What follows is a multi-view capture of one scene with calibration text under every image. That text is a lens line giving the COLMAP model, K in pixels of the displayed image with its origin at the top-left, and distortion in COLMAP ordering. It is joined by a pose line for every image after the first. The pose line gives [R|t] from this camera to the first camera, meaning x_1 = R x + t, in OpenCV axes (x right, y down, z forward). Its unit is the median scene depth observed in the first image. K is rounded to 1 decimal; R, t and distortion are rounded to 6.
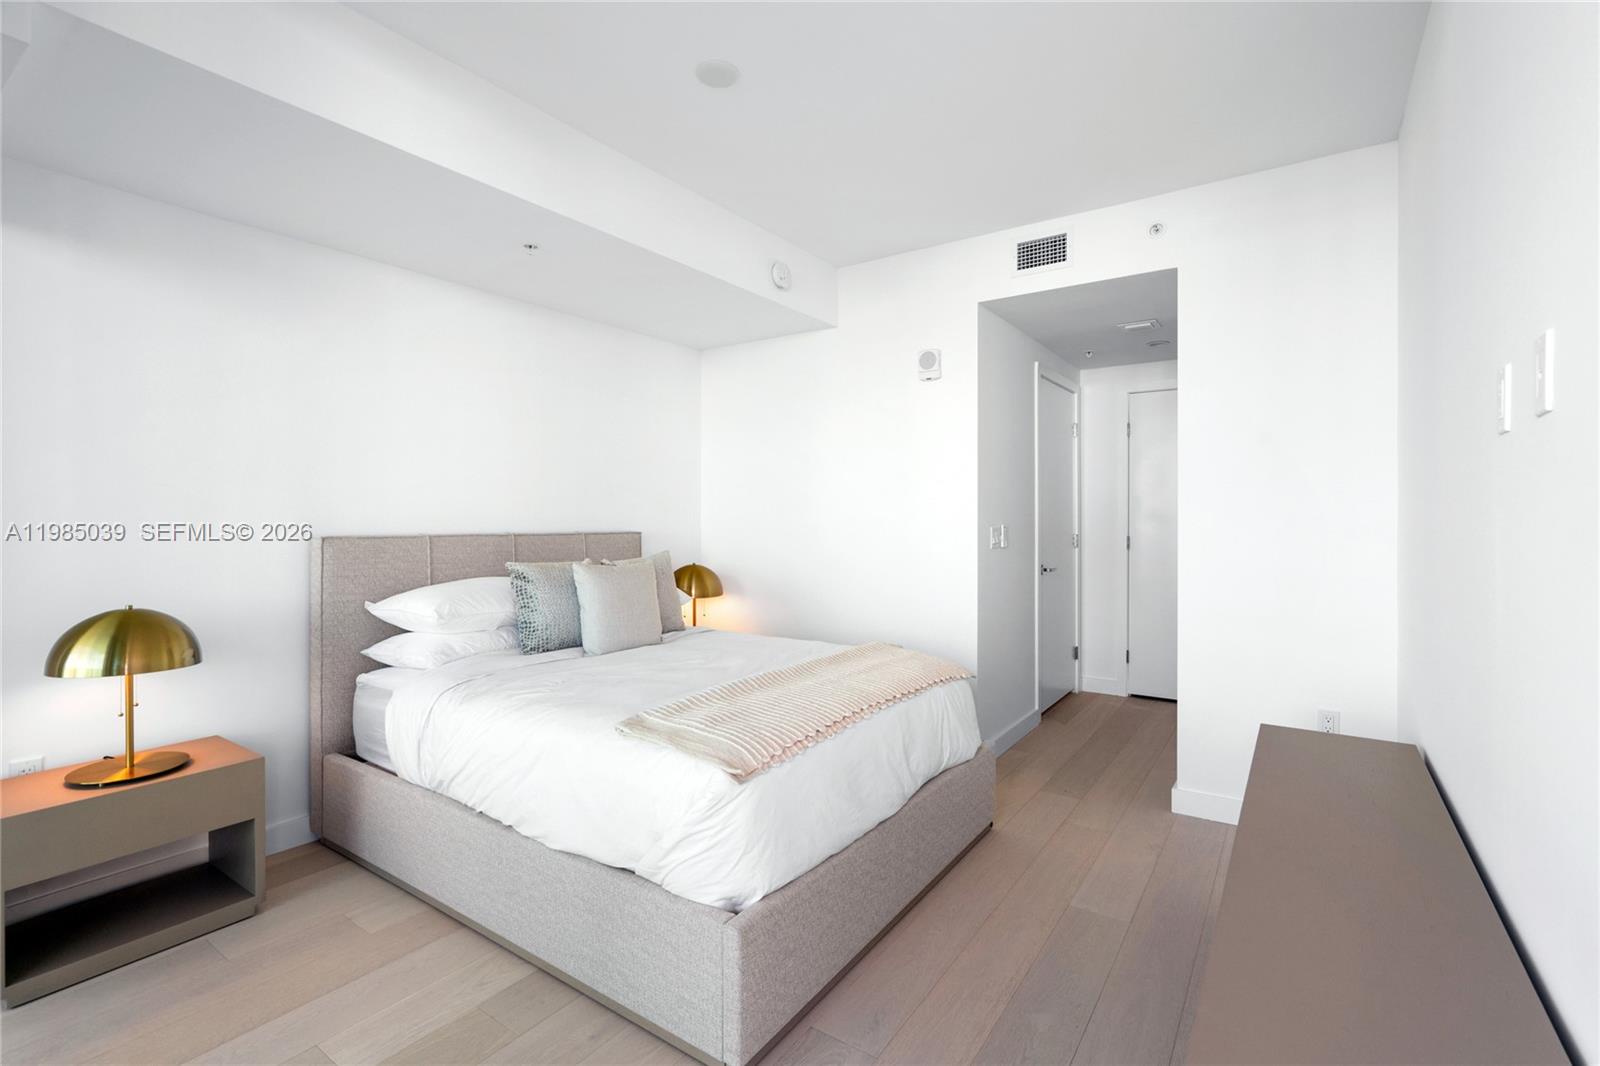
lens RADIAL K [[722.9, 0, 802.3], [0, 722.9, 531.8], [0, 0, 1]] dist [-0.001160, 0.000771]
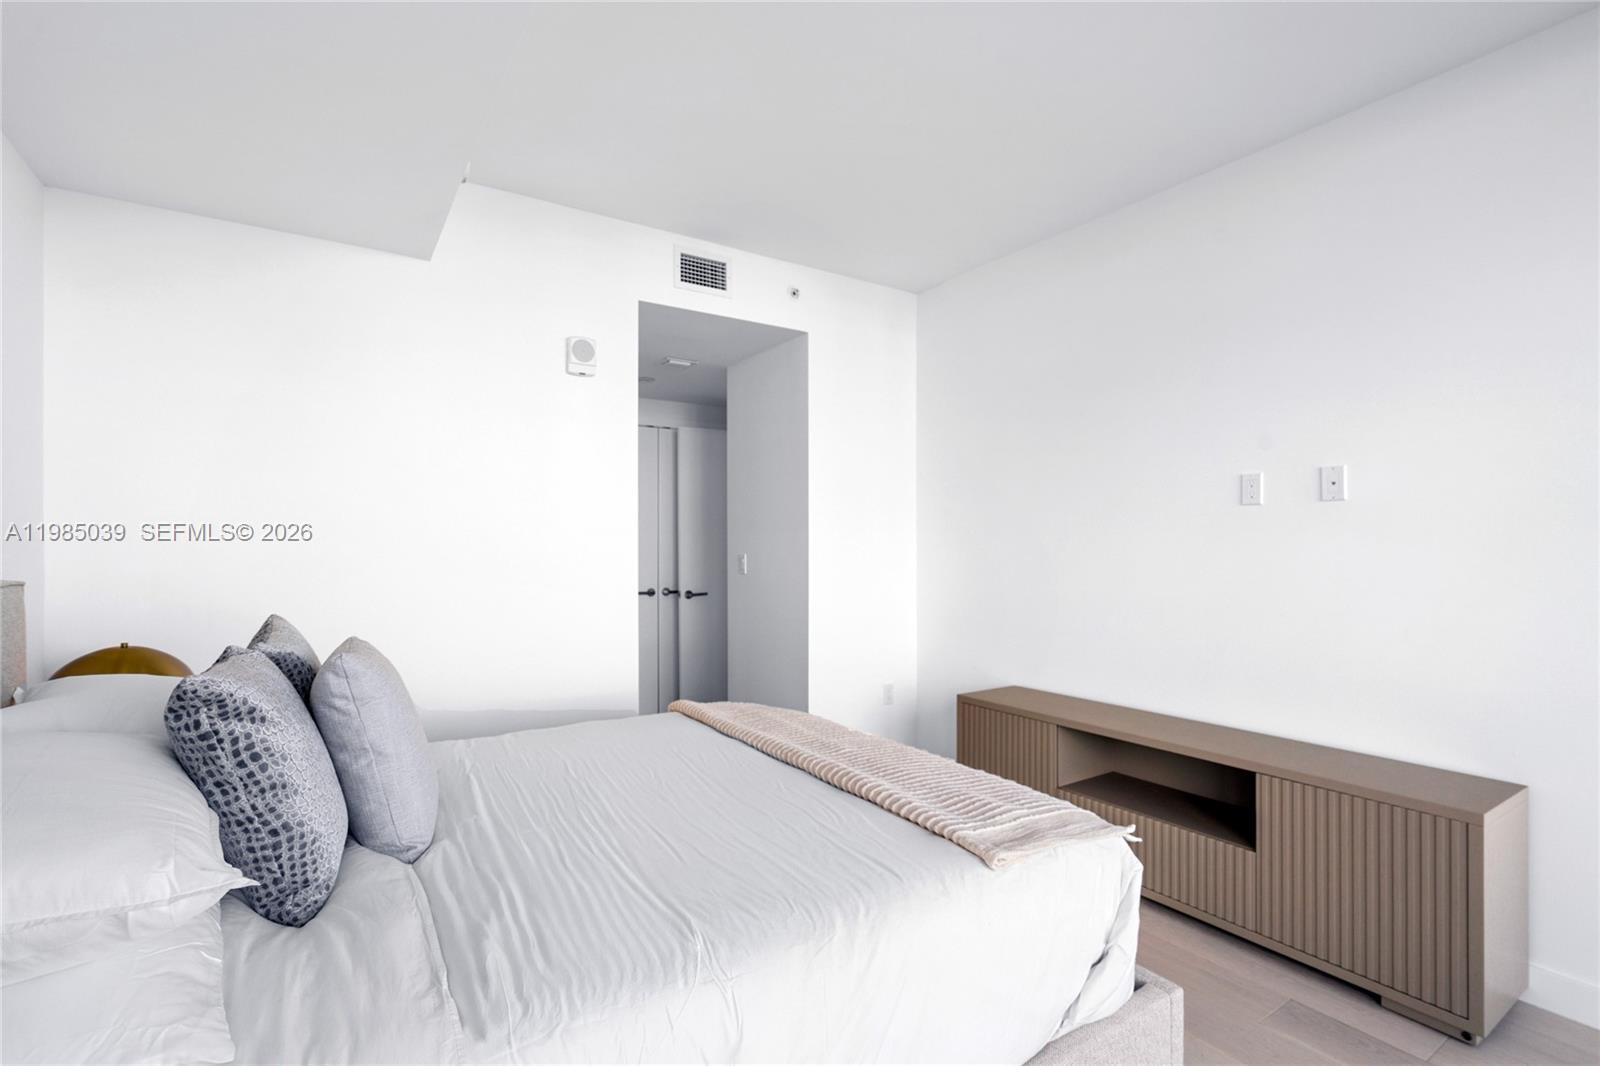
lens RADIAL K [[740.8, 0, 794.8], [0, 740.8, 543.1], [0, 0, 1]] dist [-0.000701, 0.000106]
pose [[0.391137, -0.002275, 0.920330, -0.659186], [0.018996, 0.999804, -0.005602, -0.017085], [-0.920137, 0.019673, 0.391103, 0.613629]]
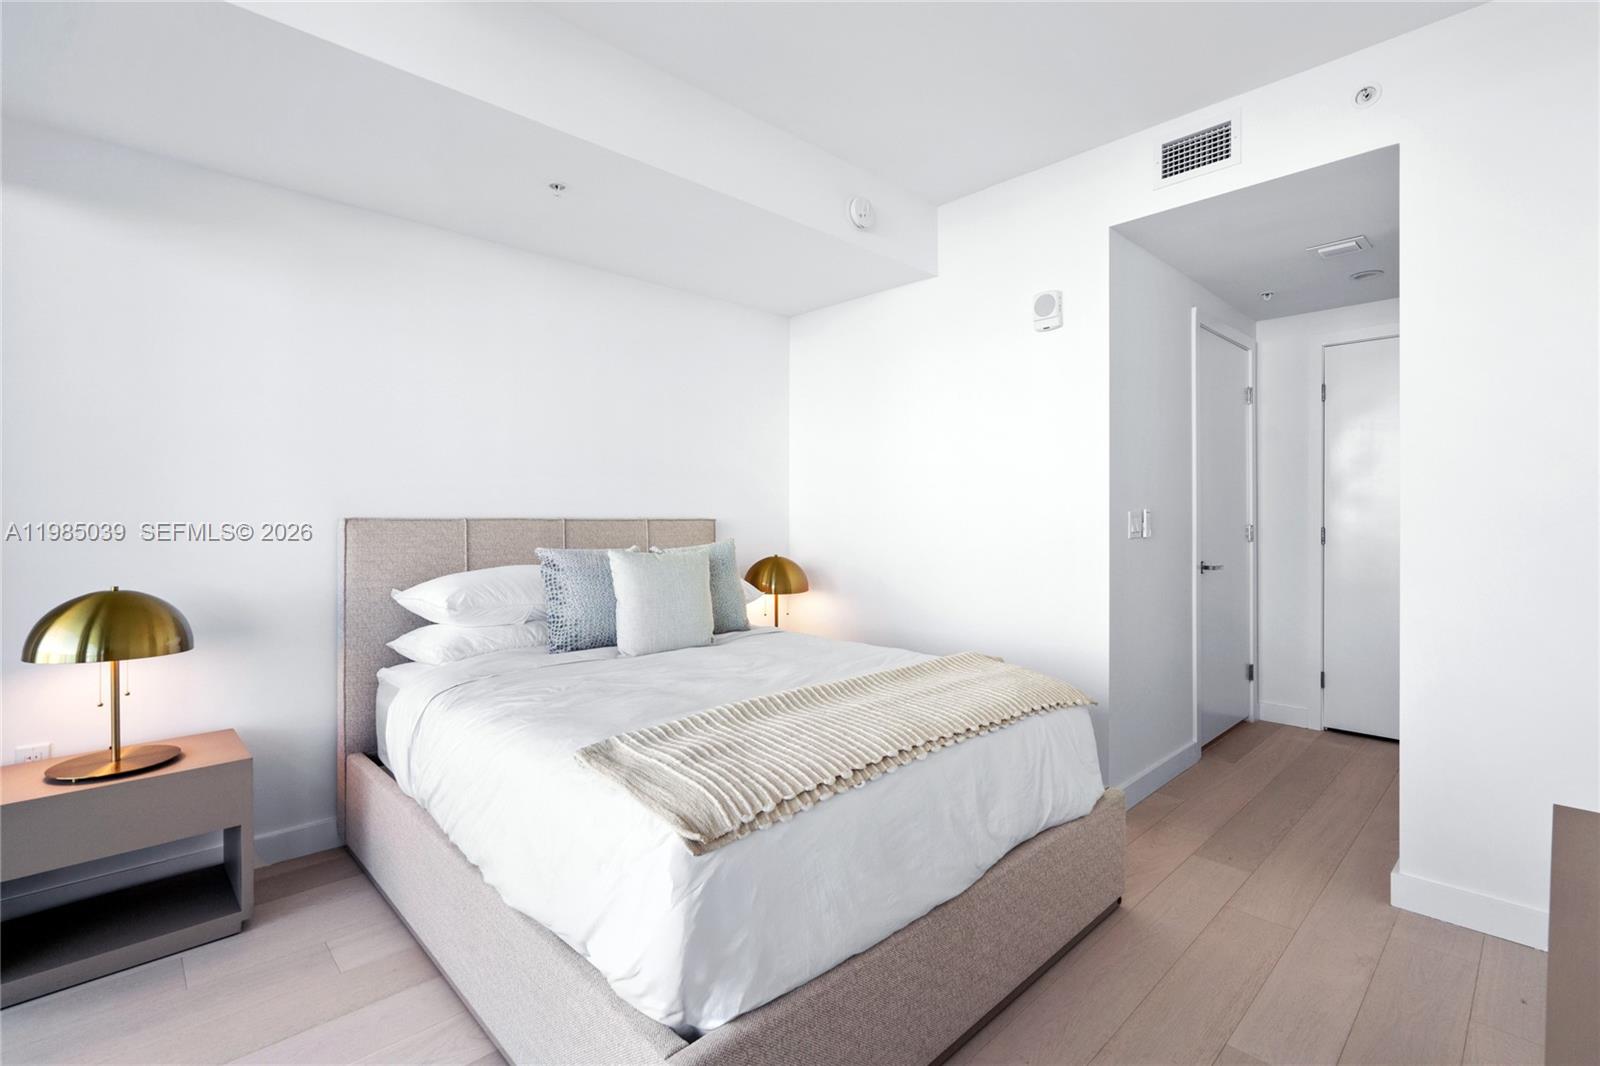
lens RADIAL K [[727.0, 0, 804.8], [0, 727.0, 527.3], [0, 0, 1]] dist [-0.001288, 0.000635]
pose [[0.980700, 0.002026, -0.195509, 0.092454], [-0.003096, 0.999982, -0.005167, 0.021617], [0.195495, 0.005673, 0.980688, 0.201317]]
